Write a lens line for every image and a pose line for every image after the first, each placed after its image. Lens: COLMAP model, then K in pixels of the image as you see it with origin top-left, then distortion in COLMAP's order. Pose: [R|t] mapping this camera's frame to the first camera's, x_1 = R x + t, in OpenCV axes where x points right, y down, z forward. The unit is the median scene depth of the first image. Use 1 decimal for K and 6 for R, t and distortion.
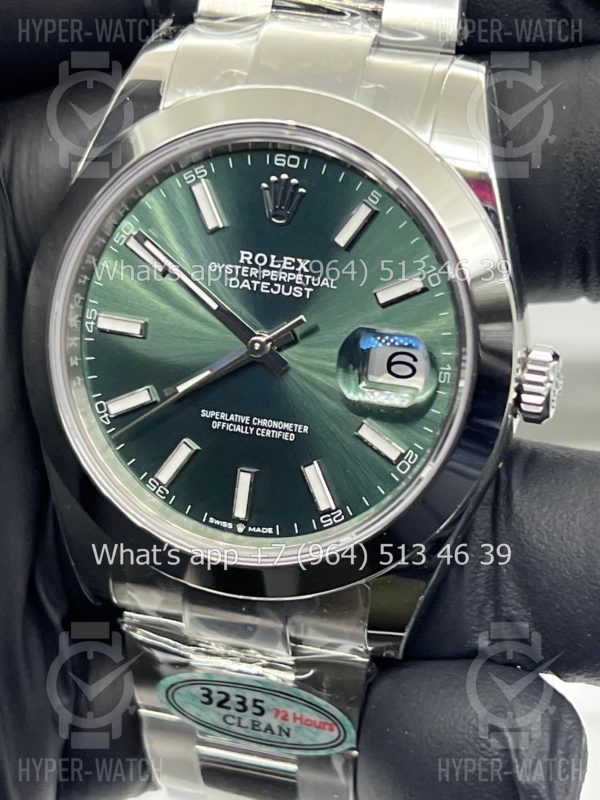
lens RADIAL K [[1859.5, 0, 341.8], [0, 1859.5, 421.0], [0, 0, 1]] dist [-0.035313, 0.000000]
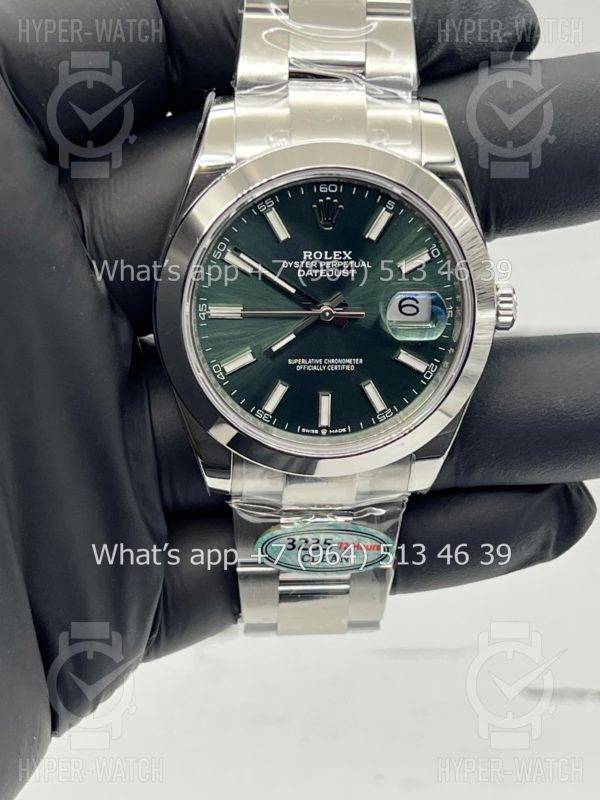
lens RADIAL K [[1859.5, 0, 299.1], [0, 1859.5, 395.7], [0, 0, 1]] dist [-0.035313, 0.000000]
pose [[0.944148, -0.181115, 0.275285, -0.486805], [0.146719, 0.979084, 0.140953, -0.188052], [-0.295056, -0.092691, 0.950973, -0.425770]]
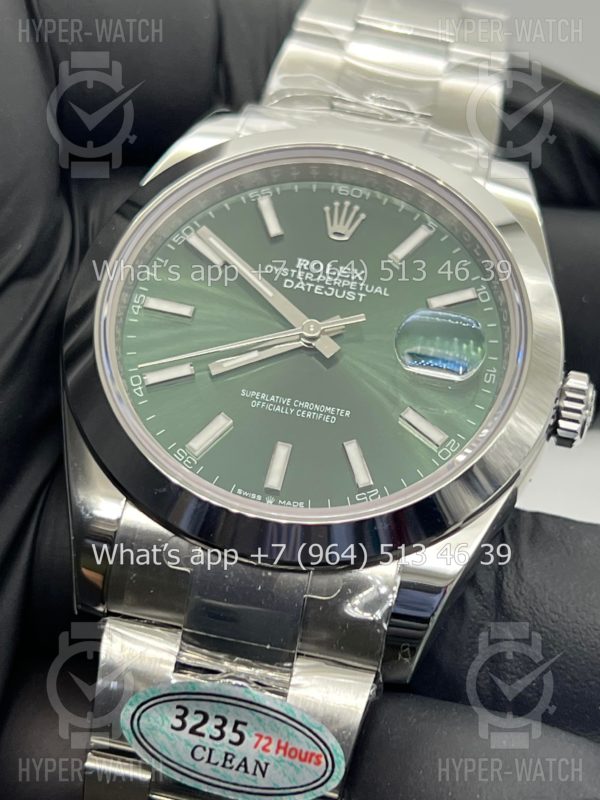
lens RADIAL K [[1859.5, 0, 294.2], [0, 1859.5, 401.5], [0, 0, 1]] dist [-0.035313, 0.000000]
pose [[0.965129, 0.194256, 0.175472, -0.224309], [-0.072169, 0.841791, -0.534958, 0.537031], [-0.251629, 0.503640, 0.826456, 0.171551]]
